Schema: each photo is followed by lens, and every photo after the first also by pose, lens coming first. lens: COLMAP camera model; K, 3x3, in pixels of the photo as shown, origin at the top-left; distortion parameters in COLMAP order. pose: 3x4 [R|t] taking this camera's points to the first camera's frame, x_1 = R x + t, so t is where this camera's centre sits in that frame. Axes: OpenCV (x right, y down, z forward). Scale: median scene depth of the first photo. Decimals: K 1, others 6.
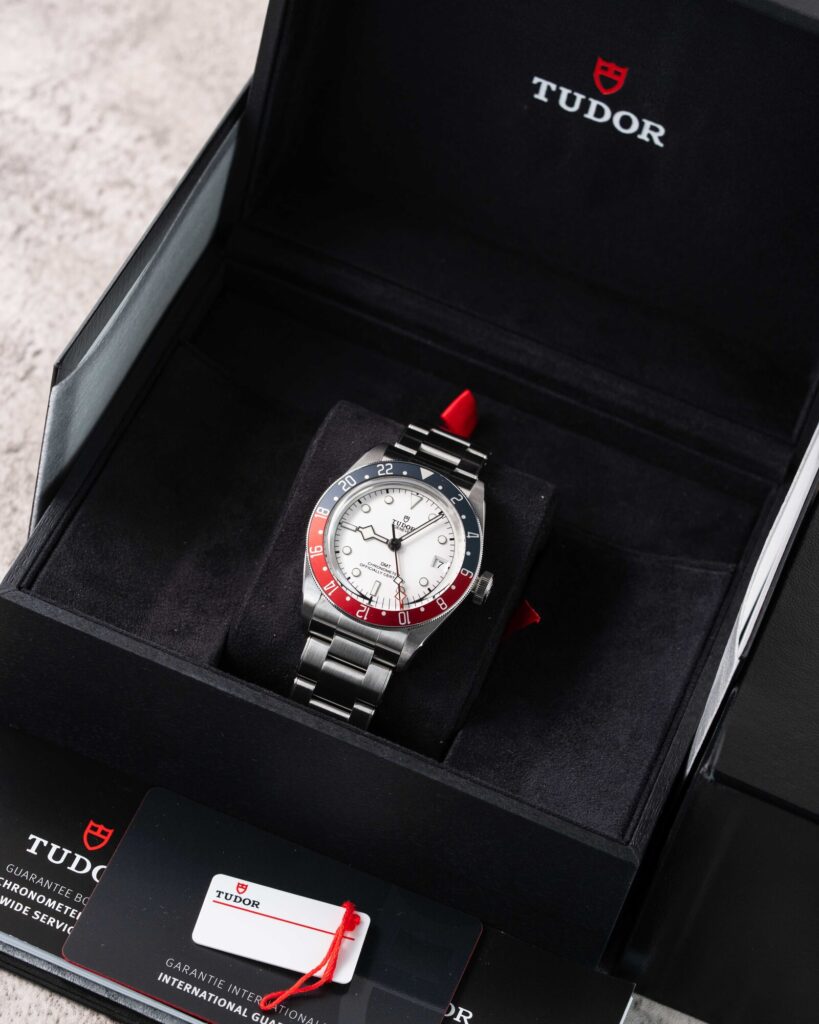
lens RADIAL K [[4523.3, 0, 410.8], [0, 4523.3, 510.4], [0, 0, 1]] dist [0.128239, 0.000000]
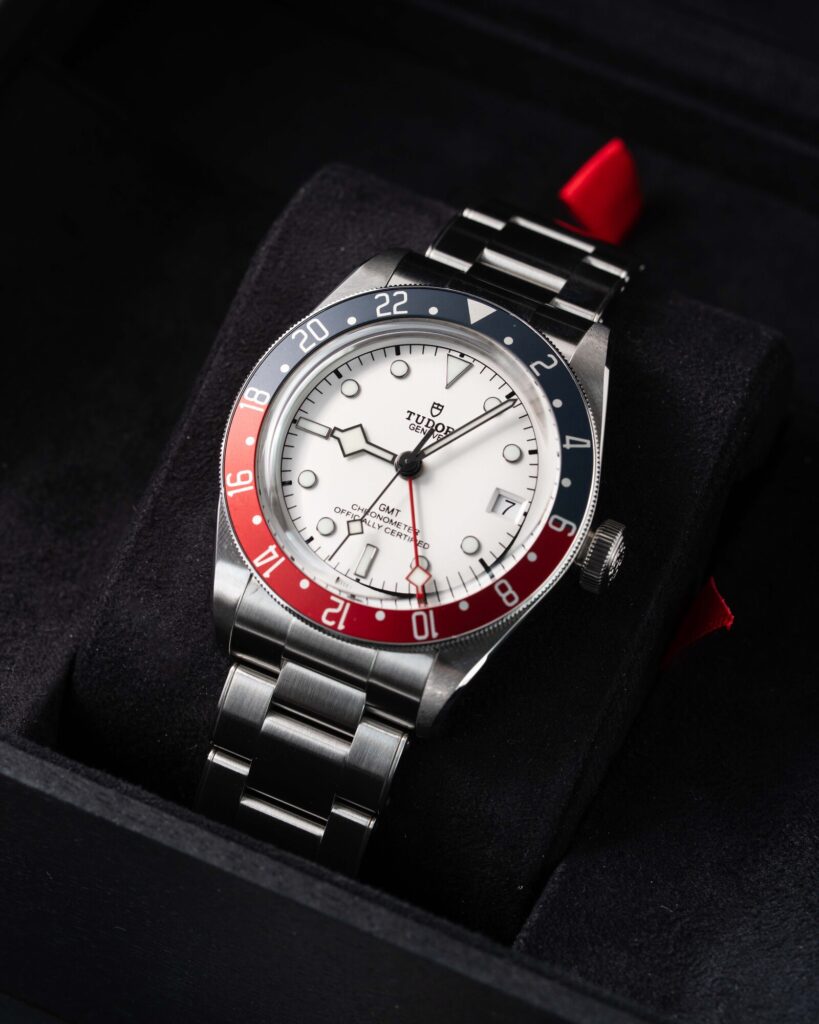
lens RADIAL K [[4523.3, 0, 405.4], [0, 4523.3, 515.0], [0, 0, 1]] dist [0.128239, 0.000000]
pose [[0.990206, -0.012473, -0.139058, 0.060407], [0.016692, 0.999434, 0.029218, -0.000913], [0.138615, -0.031253, 0.989853, 0.538583]]
